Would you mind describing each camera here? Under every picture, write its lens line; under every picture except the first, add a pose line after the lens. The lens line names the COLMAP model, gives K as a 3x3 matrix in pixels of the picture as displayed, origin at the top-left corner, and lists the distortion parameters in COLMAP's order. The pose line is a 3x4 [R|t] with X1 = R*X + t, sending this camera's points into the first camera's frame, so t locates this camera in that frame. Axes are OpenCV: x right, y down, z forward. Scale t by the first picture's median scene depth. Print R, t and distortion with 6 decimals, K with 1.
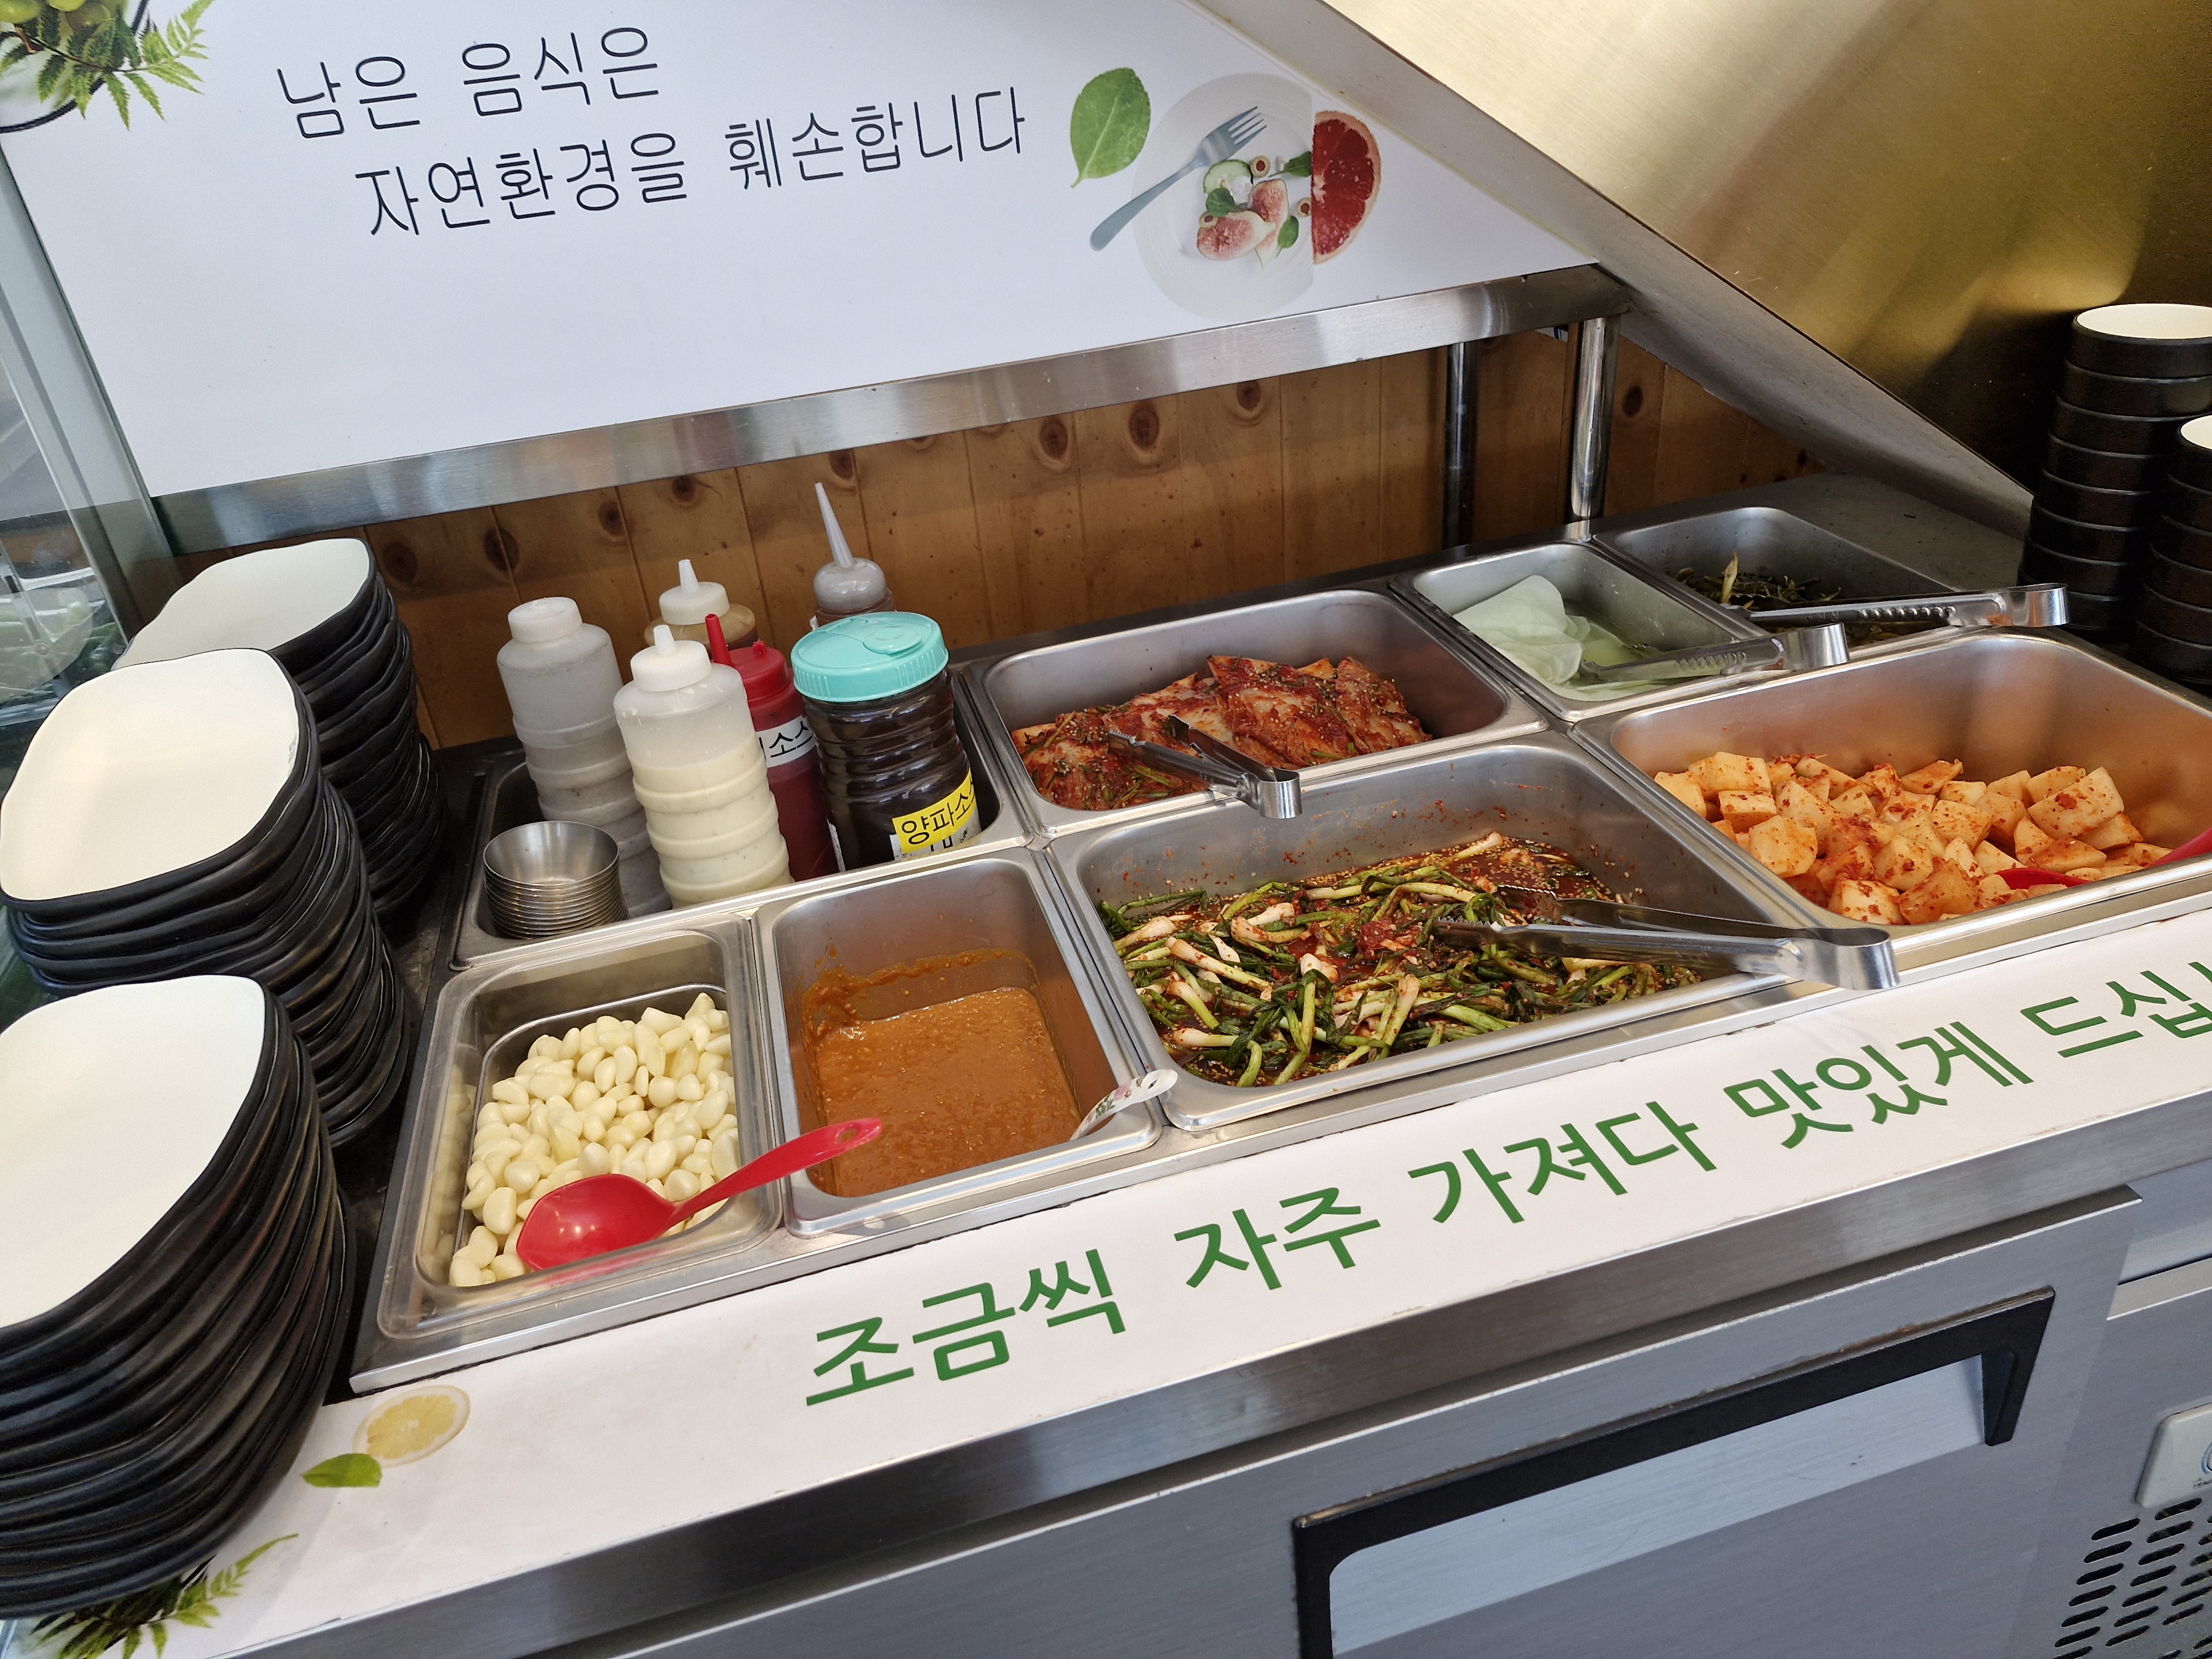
lens RADIAL K [[1518.7, 0, 1106.0], [0, 1518.7, 829.5], [0, 0, 1]] dist [0.010394, -0.014250]
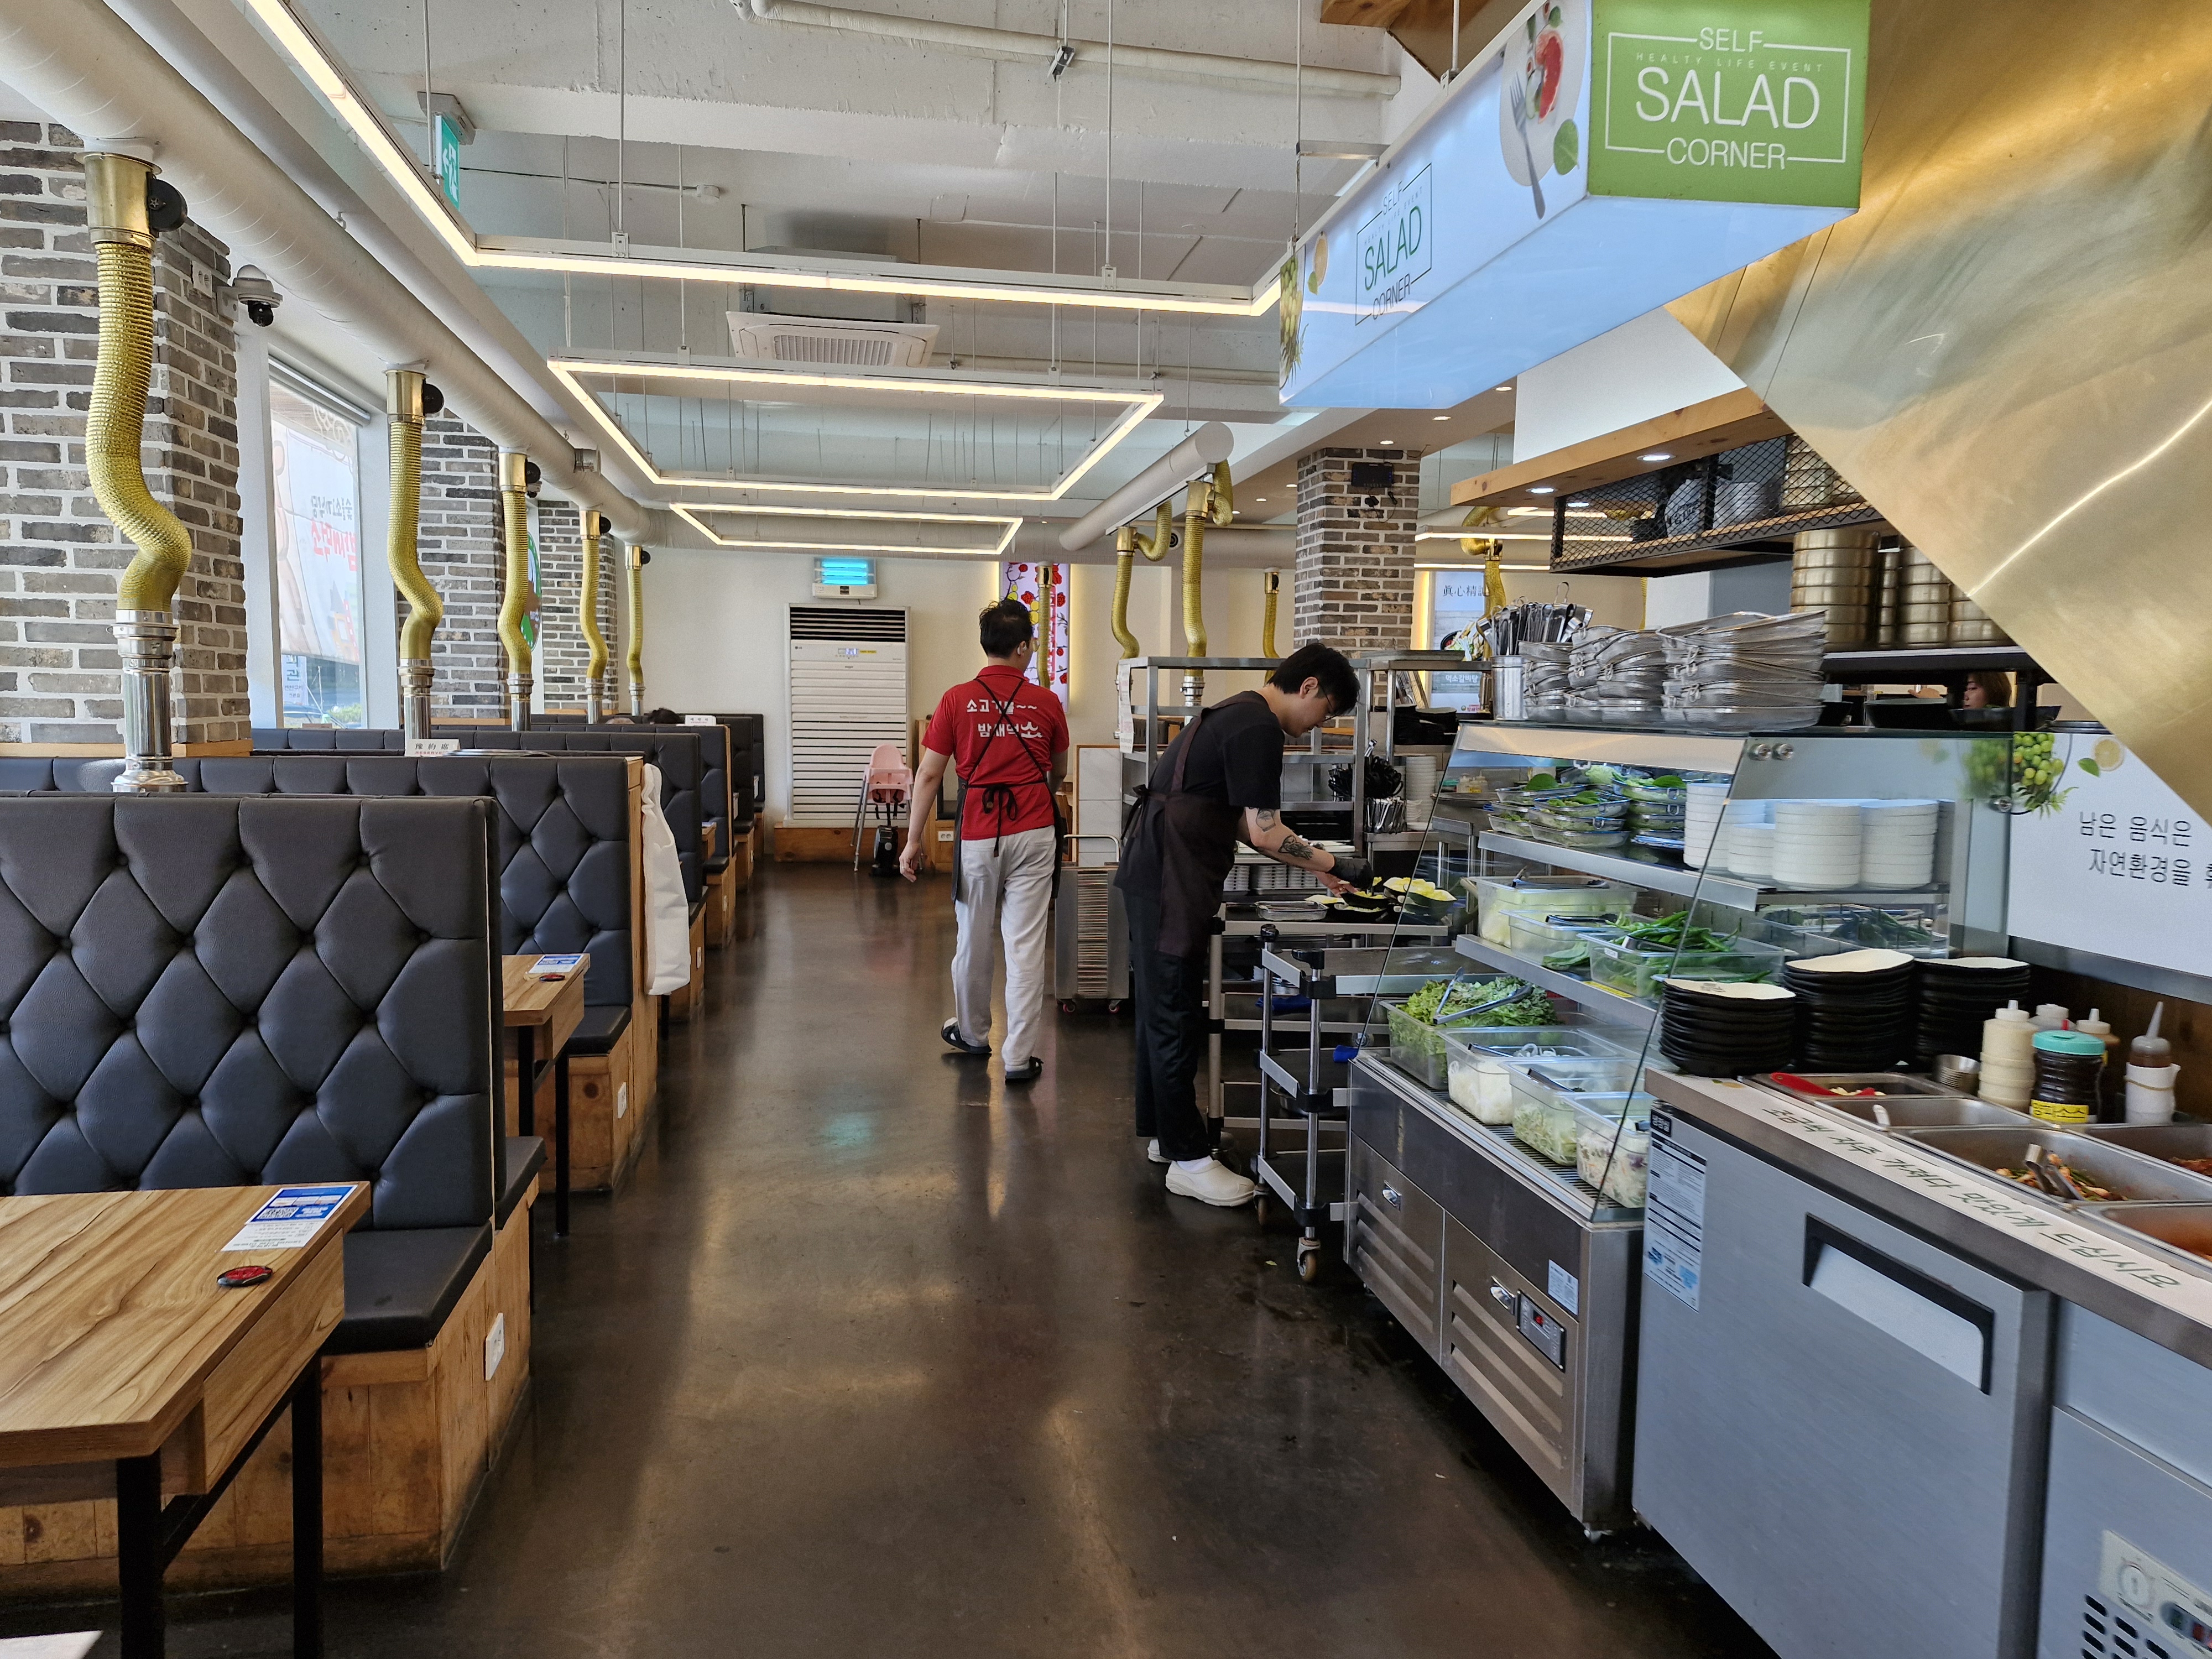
lens RADIAL K [[1518.7, 0, 1106.0], [0, 1518.7, 829.5], [0, 0, 1]] dist [0.010394, -0.014250]
pose [[-0.089393, 0.178032, -0.979956, 2.360644], [-0.518906, 0.831490, 0.198395, -0.083931], [0.850144, 0.526240, 0.018052, -0.579747]]
